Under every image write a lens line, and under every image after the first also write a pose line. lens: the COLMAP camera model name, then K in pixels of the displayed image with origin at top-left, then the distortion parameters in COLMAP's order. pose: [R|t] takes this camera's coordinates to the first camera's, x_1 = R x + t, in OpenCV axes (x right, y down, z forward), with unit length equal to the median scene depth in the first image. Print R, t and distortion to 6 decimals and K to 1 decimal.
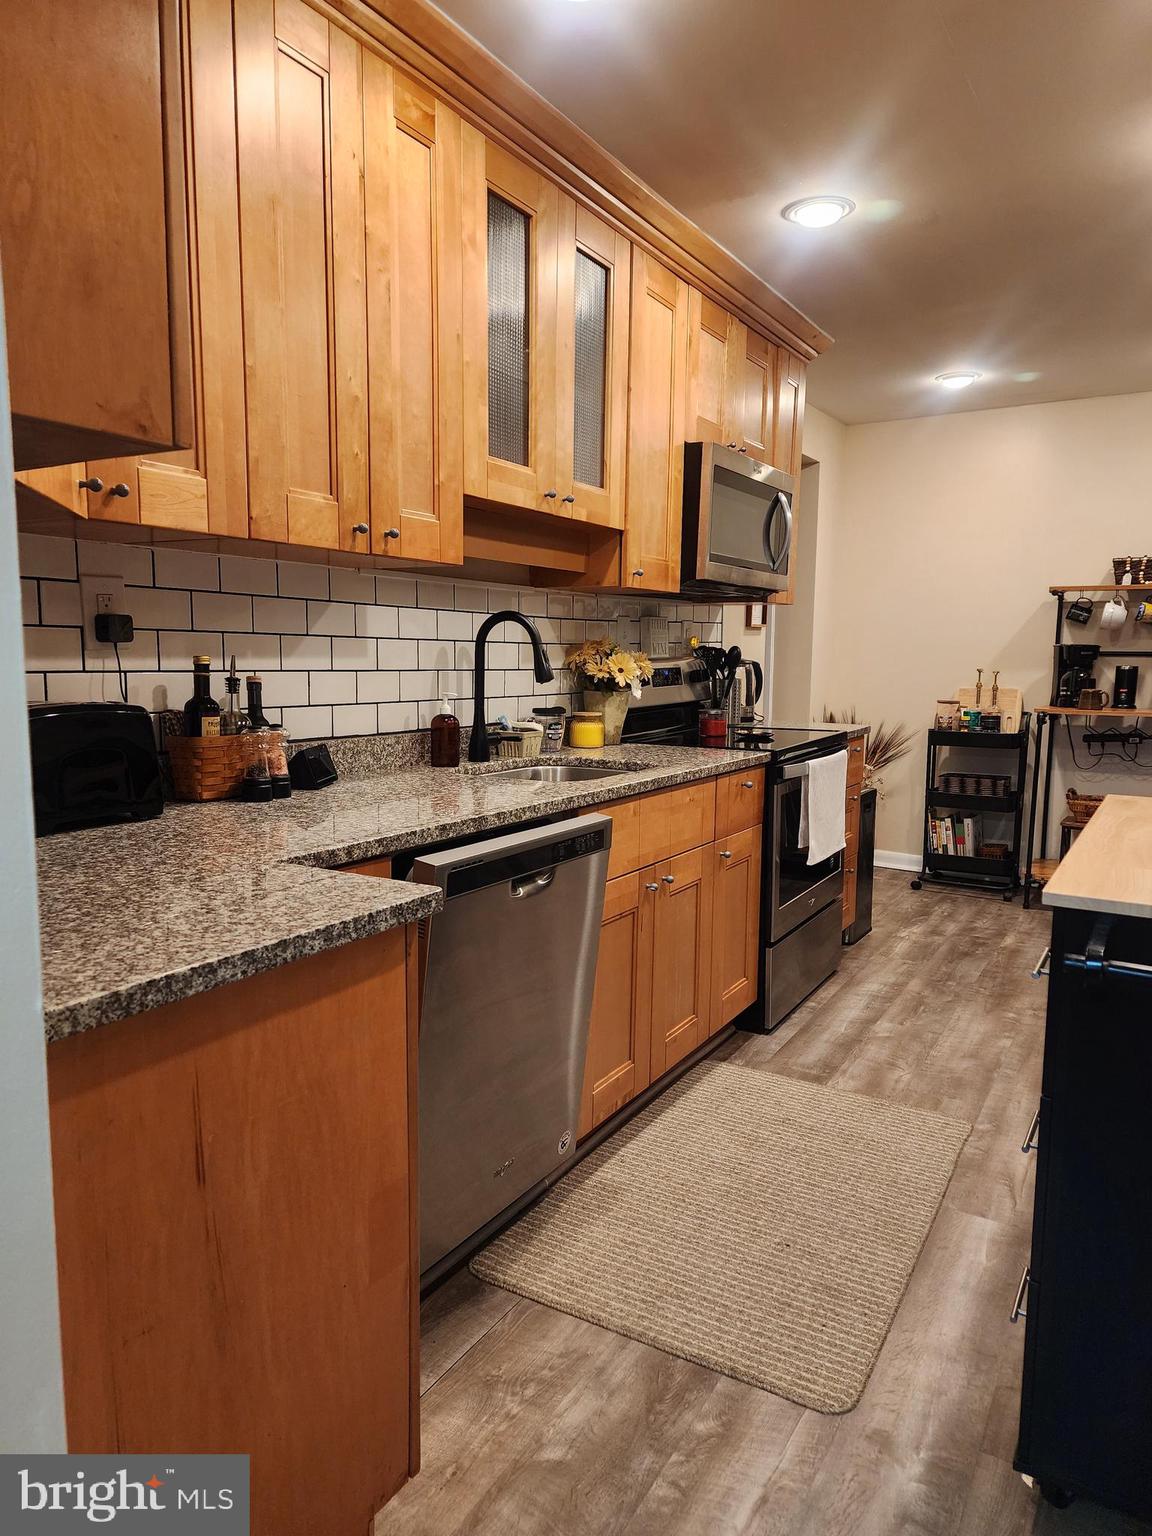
lens RADIAL K [[1023.8, 0, 565.6], [0, 1023.8, 775.8], [0, 0, 1]] dist [0.057382, -0.051314]
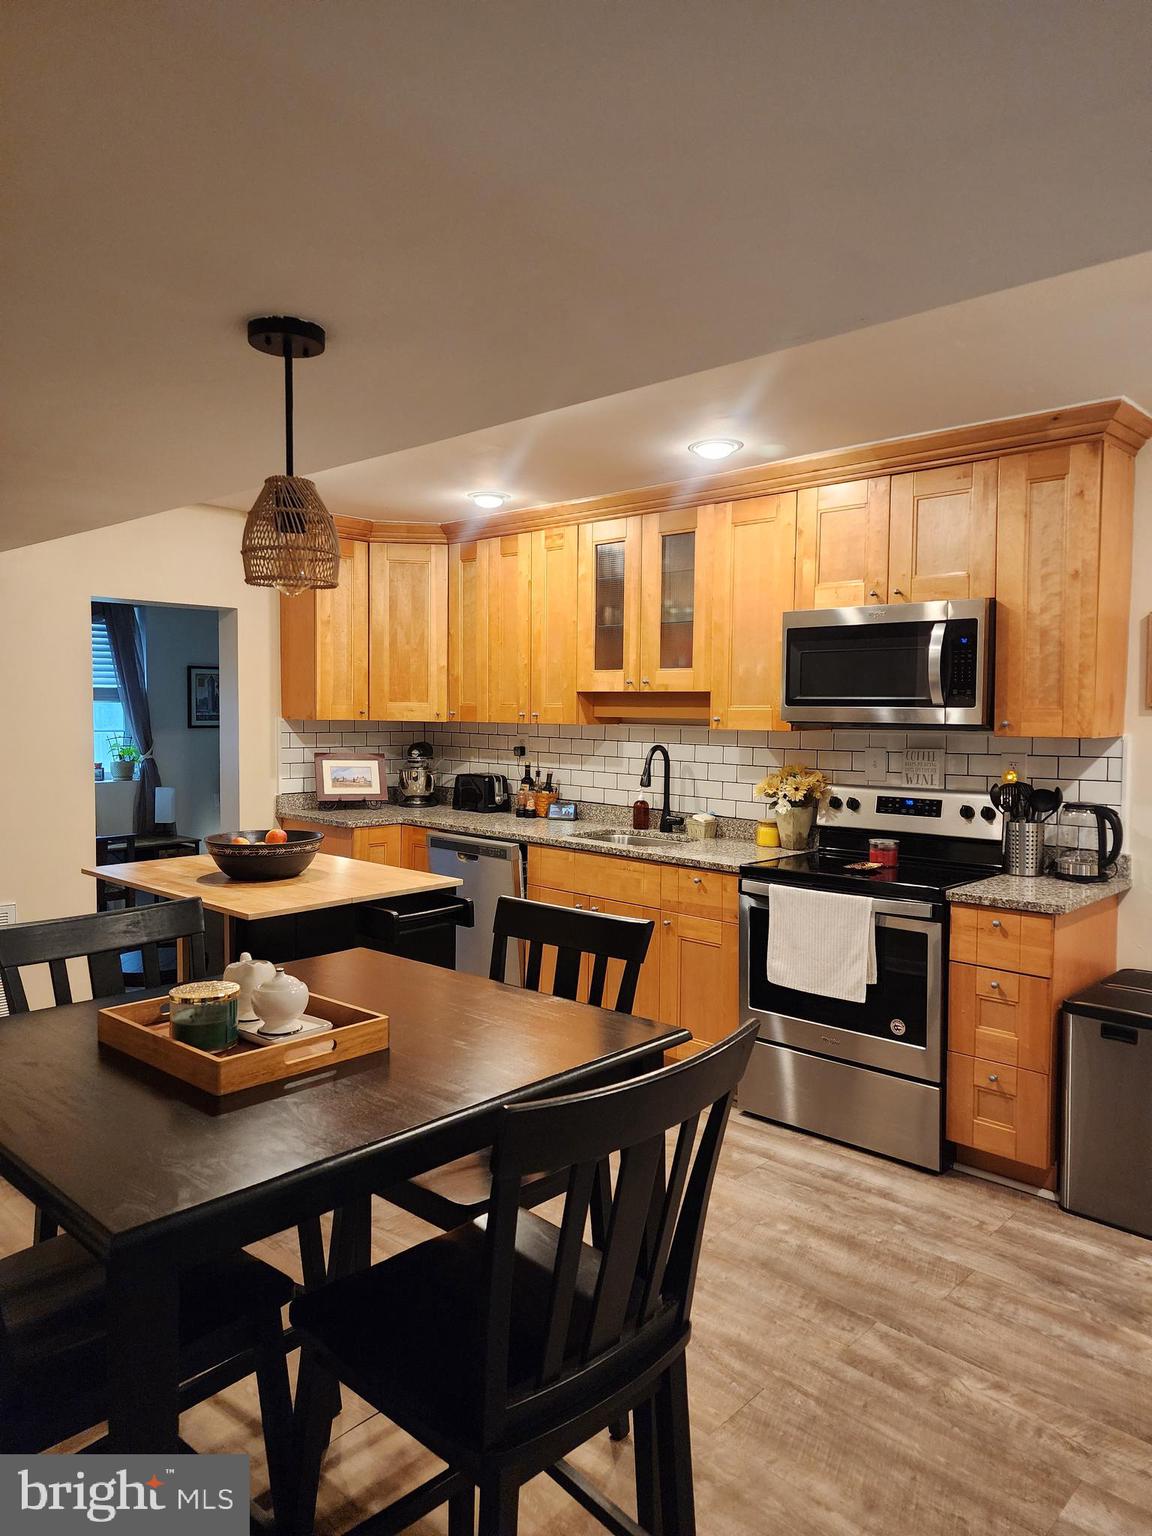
lens RADIAL K [[1022.0, 0, 581.1], [0, 1022.0, 757.8], [0, 0, 1]] dist [0.061250, -0.054404]
pose [[-0.206044, 0.033089, -0.977983, 1.349706], [-0.135990, 0.988762, 0.062105, -0.187633], [0.969047, 0.145793, -0.199229, 1.006509]]
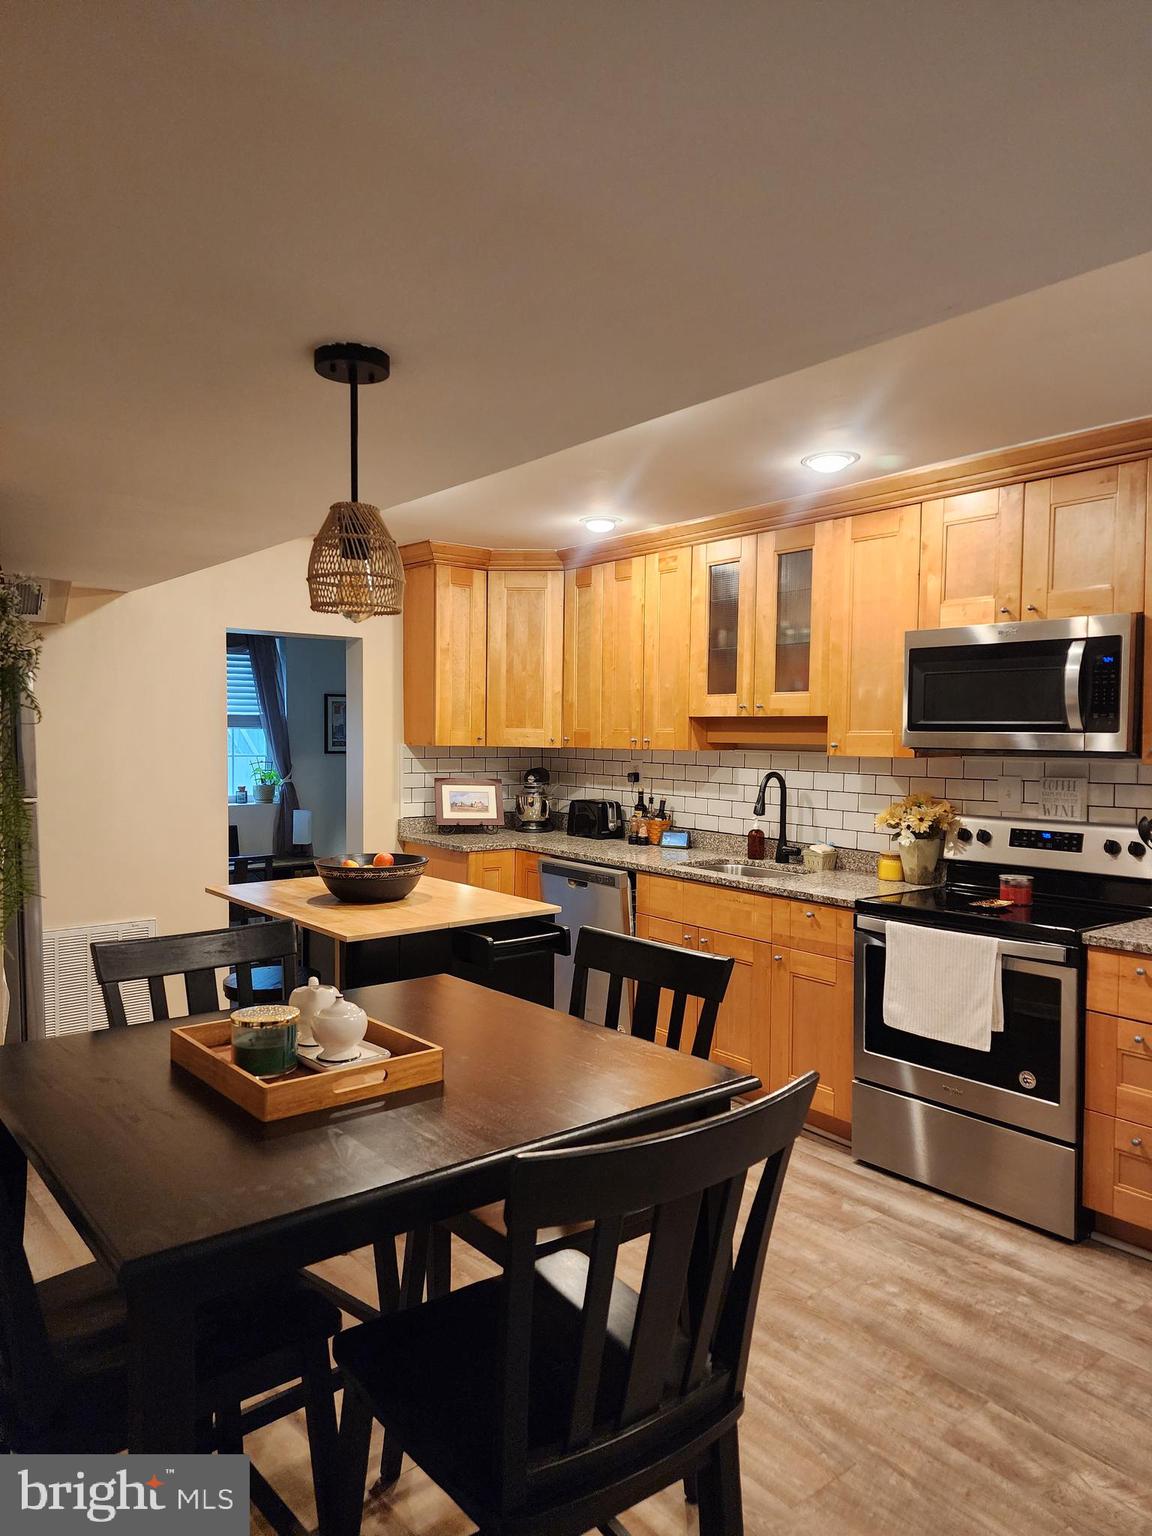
lens RADIAL K [[1023.8, 0, 565.6], [0, 1023.8, 775.8], [0, 0, 1]] dist [0.057382, -0.051314]
pose [[-0.349076, 0.024172, -0.936783, 1.320501], [-0.131731, 0.988475, 0.074593, -0.192170], [0.927789, 0.149442, -0.341869, 1.036697]]
